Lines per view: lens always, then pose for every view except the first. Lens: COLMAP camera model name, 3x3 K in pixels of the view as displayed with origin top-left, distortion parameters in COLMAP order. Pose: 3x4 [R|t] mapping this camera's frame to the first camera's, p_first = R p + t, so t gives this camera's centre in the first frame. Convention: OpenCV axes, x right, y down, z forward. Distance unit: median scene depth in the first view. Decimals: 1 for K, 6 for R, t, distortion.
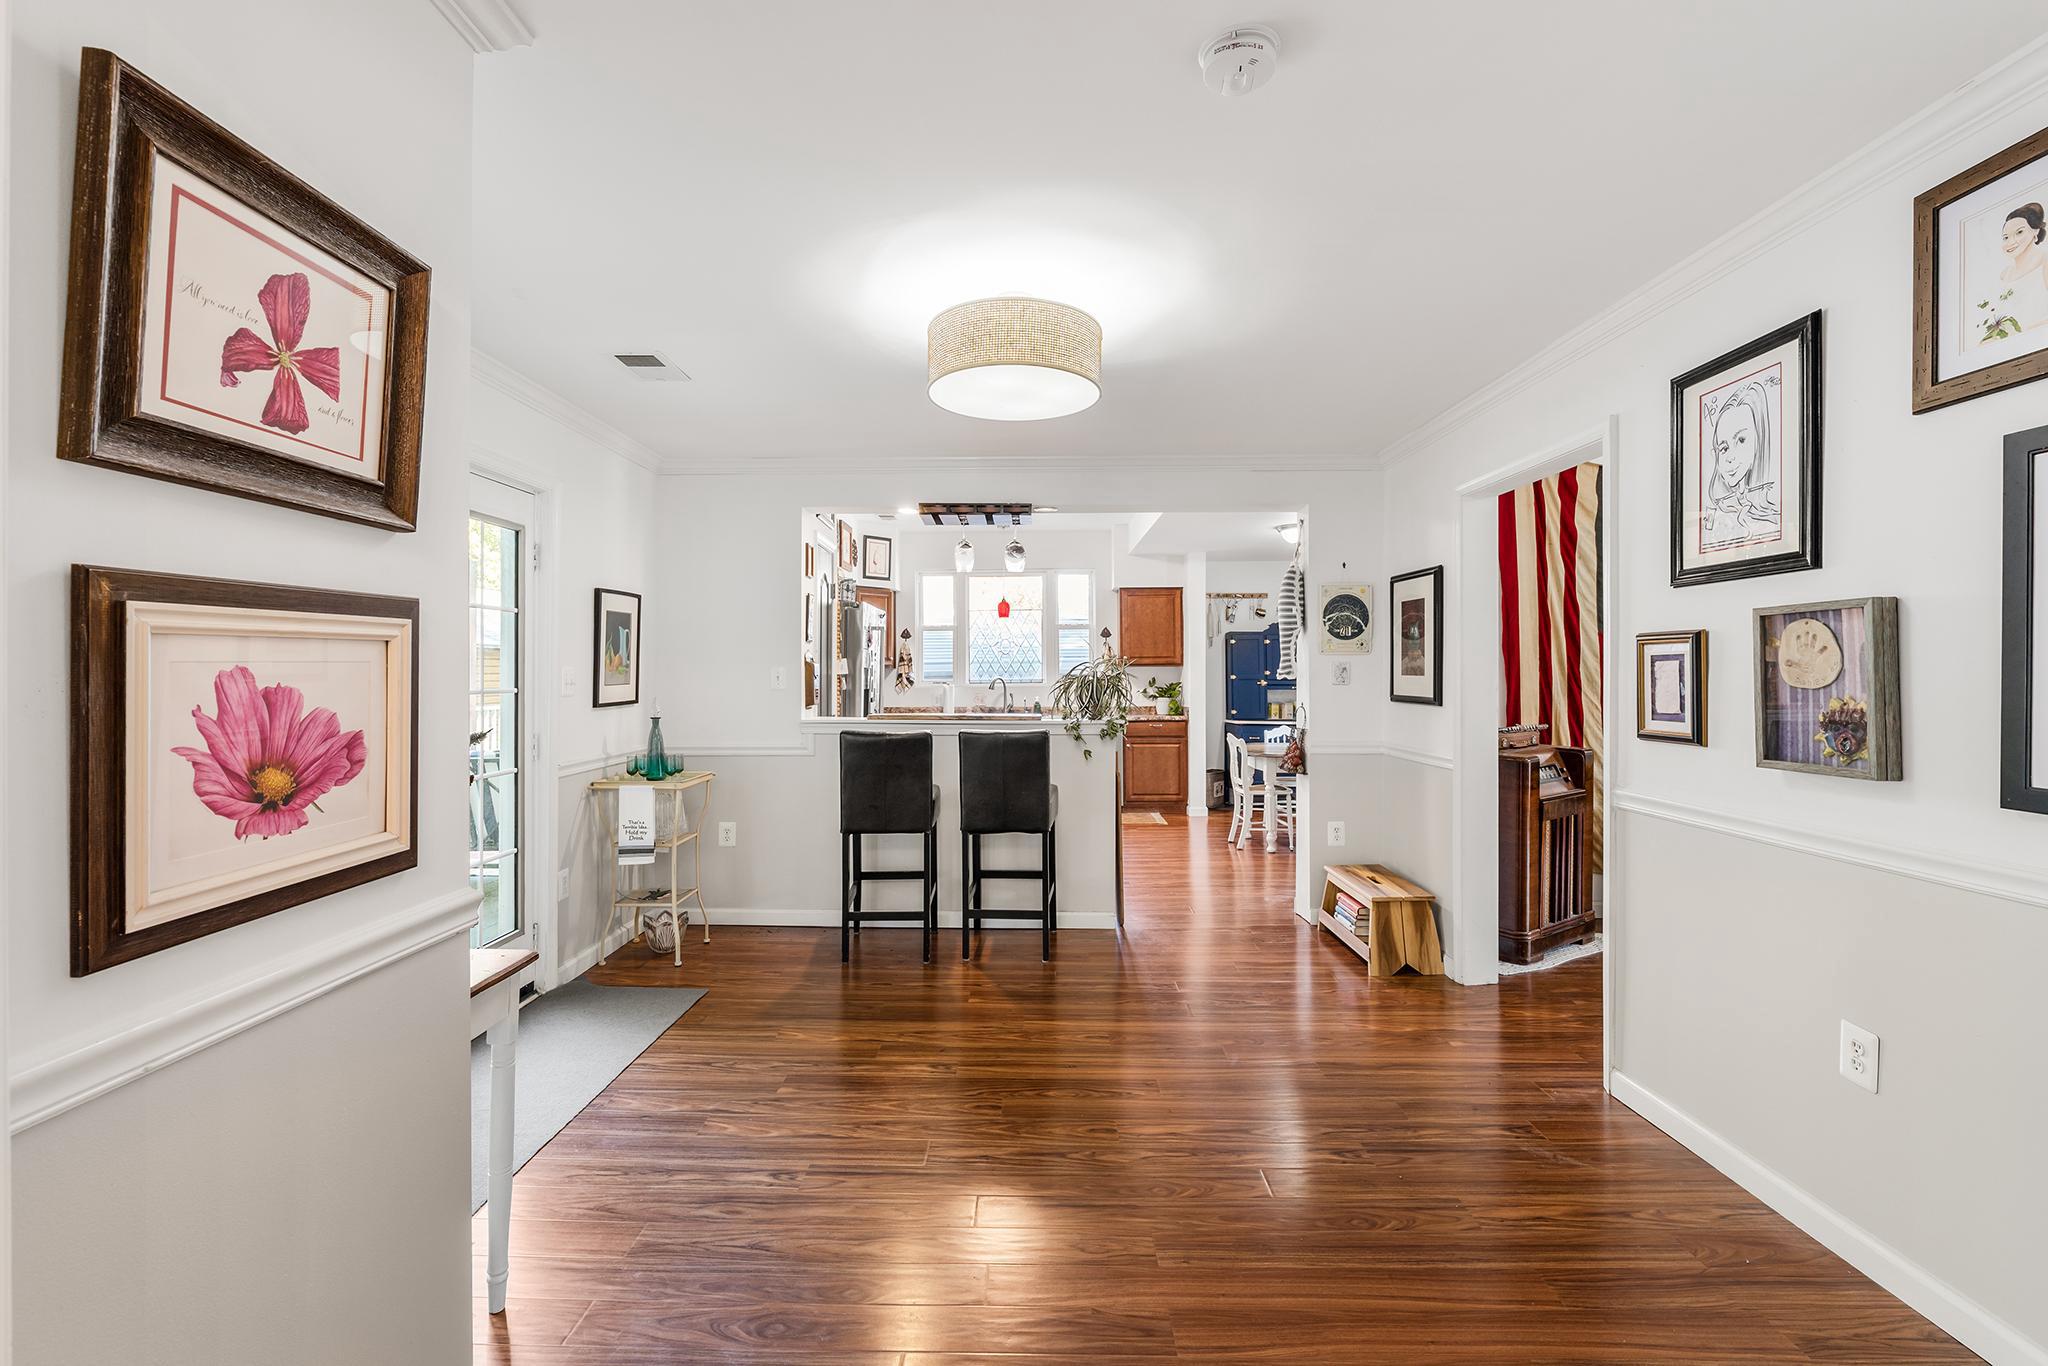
lens RADIAL K [[917.7, 0, 1022.3], [0, 917.7, 676.1], [0, 0, 1]] dist [0.000027, 0.000017]
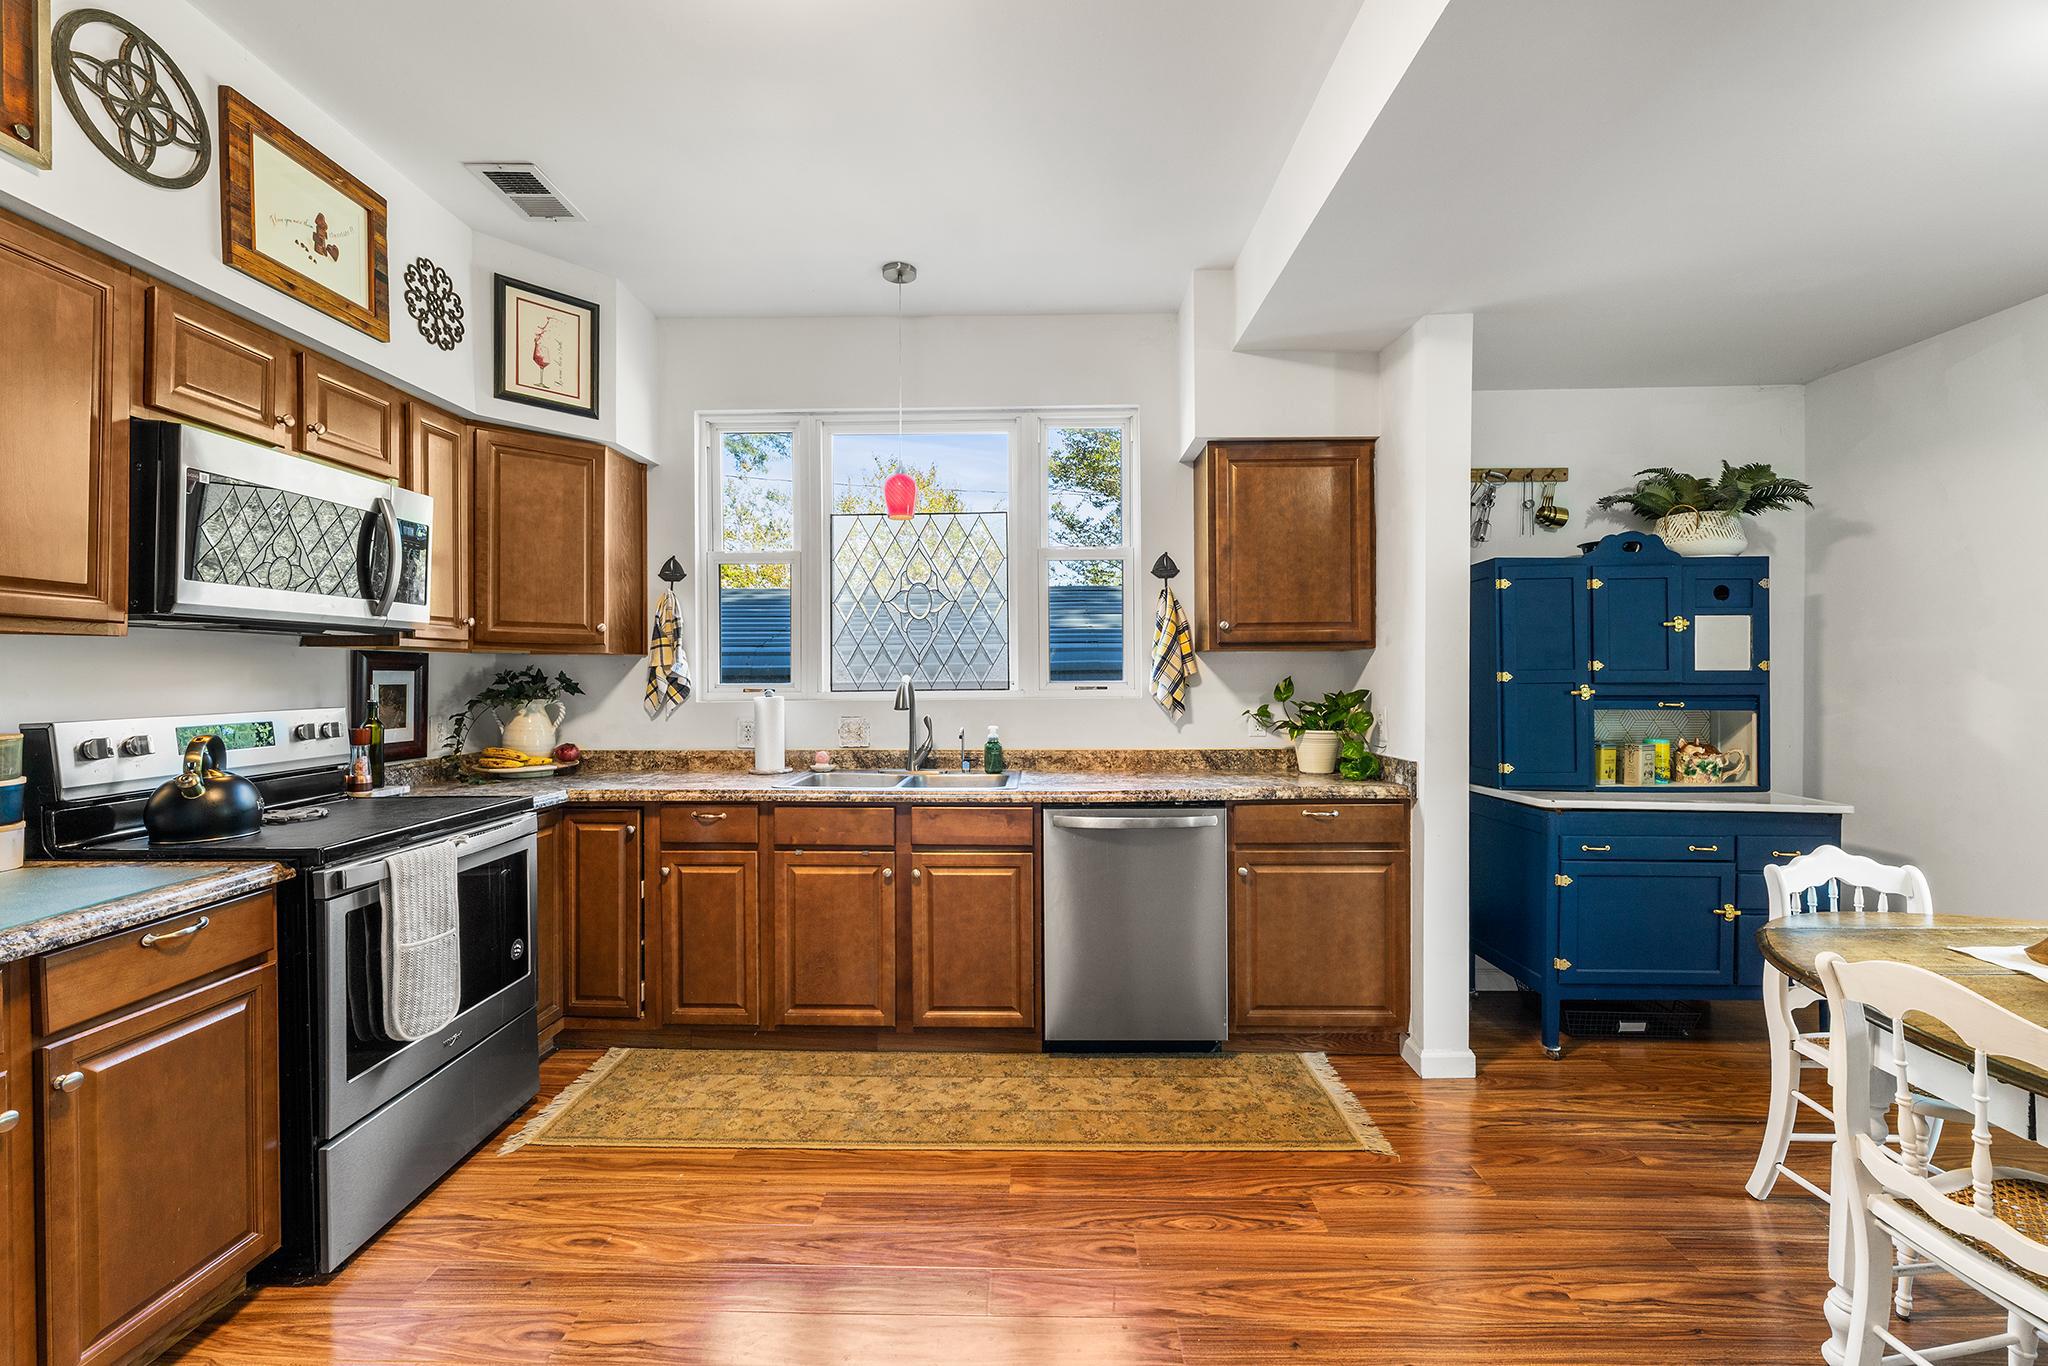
lens RADIAL K [[829.2, 0, 1014.1], [0, 829.2, 677.6], [0, 0, 1]] dist [-0.000913, -0.000150]
pose [[0.999880, 0.000602, -0.015473, 0.031886], [-0.000578, 0.999999, 0.001571, 0.001016], [0.015474, -0.001561, 0.999879, 0.665751]]
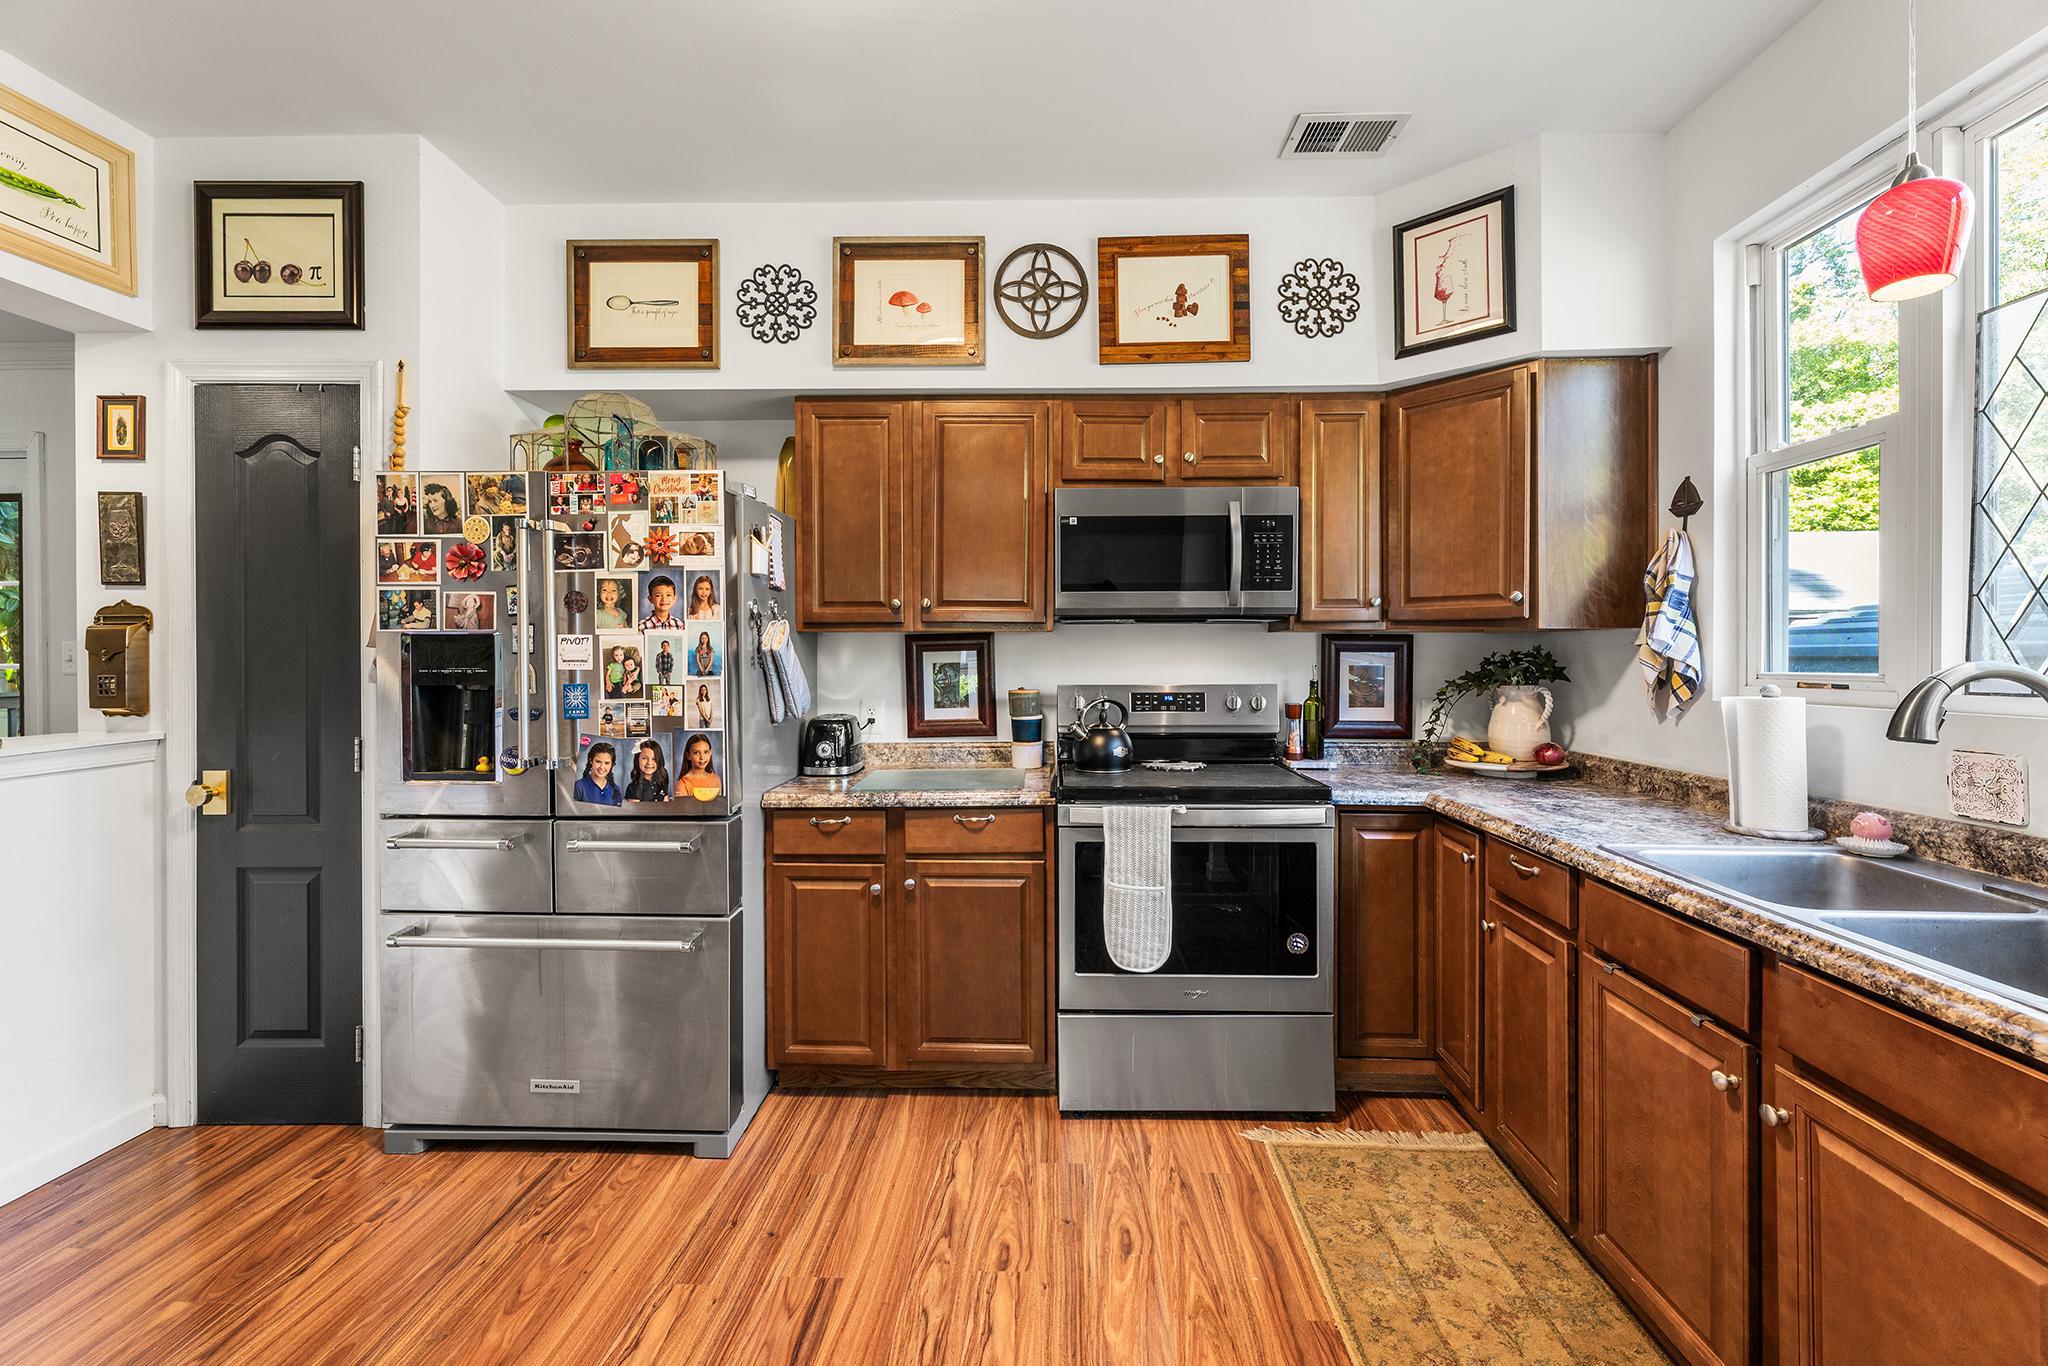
lens RADIAL K [[829.2, 0, 1029.0], [0, 829.2, 653.8], [0, 0, 1]] dist [-0.000913, -0.000150]
pose [[-0.011694, 0.001125, -0.999931, 0.124192], [-0.001820, 0.999998, 0.001146, -0.000543], [0.999930, 0.001833, -0.011692, 0.849823]]
